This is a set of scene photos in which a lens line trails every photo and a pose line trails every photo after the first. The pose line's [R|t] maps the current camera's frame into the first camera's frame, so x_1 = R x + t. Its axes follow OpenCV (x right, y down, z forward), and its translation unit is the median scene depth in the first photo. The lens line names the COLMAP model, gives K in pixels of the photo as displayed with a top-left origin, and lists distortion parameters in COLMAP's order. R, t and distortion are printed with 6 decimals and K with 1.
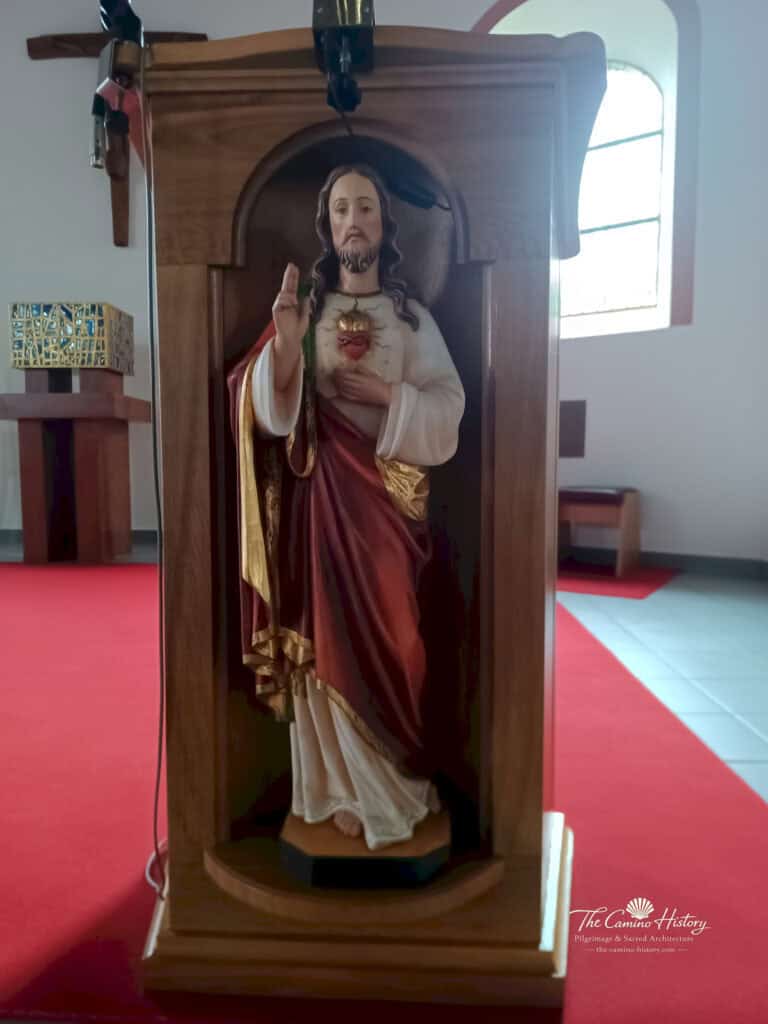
lens RADIAL K [[721.4, 0, 384.0], [0, 721.4, 512.0], [0, 0, 1]] dist [0.002750, 0.000759]
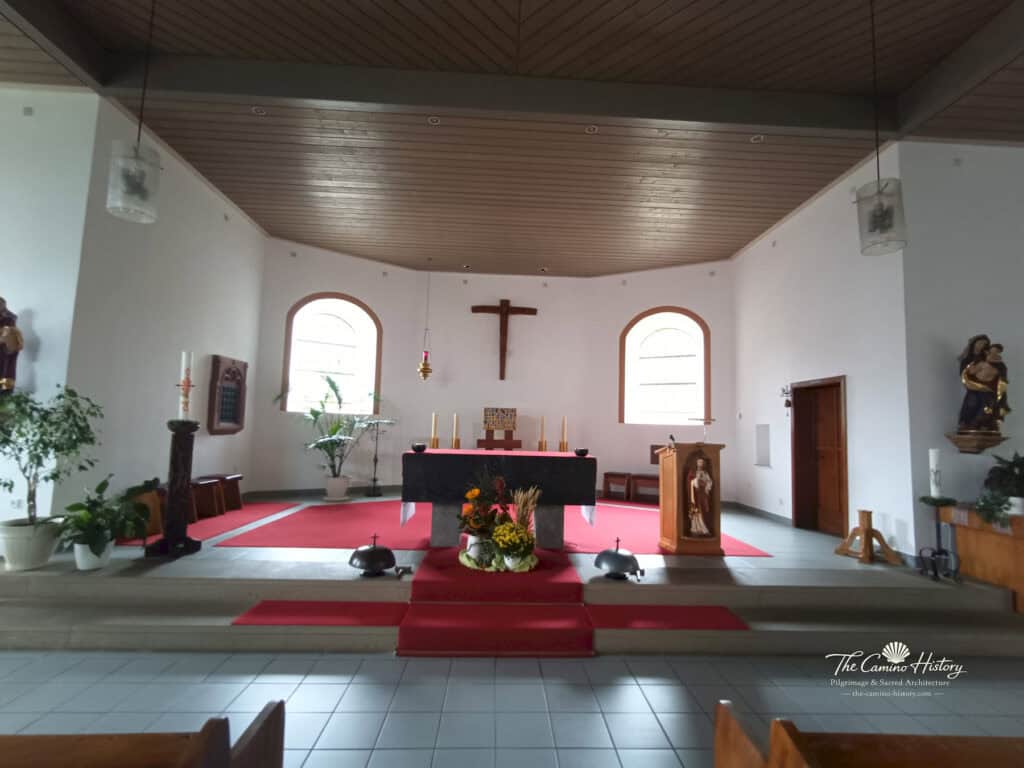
lens RADIAL K [[505.7, 0, 512.0], [0, 505.7, 384.0], [0, 0, 1]] dist [-0.000007, -0.000009]
pose [[0.995705, 0.043447, 0.081755, -3.020313], [-0.028829, 0.984648, -0.172155, -0.215619], [-0.087980, 0.169059, 0.981671, -5.338669]]
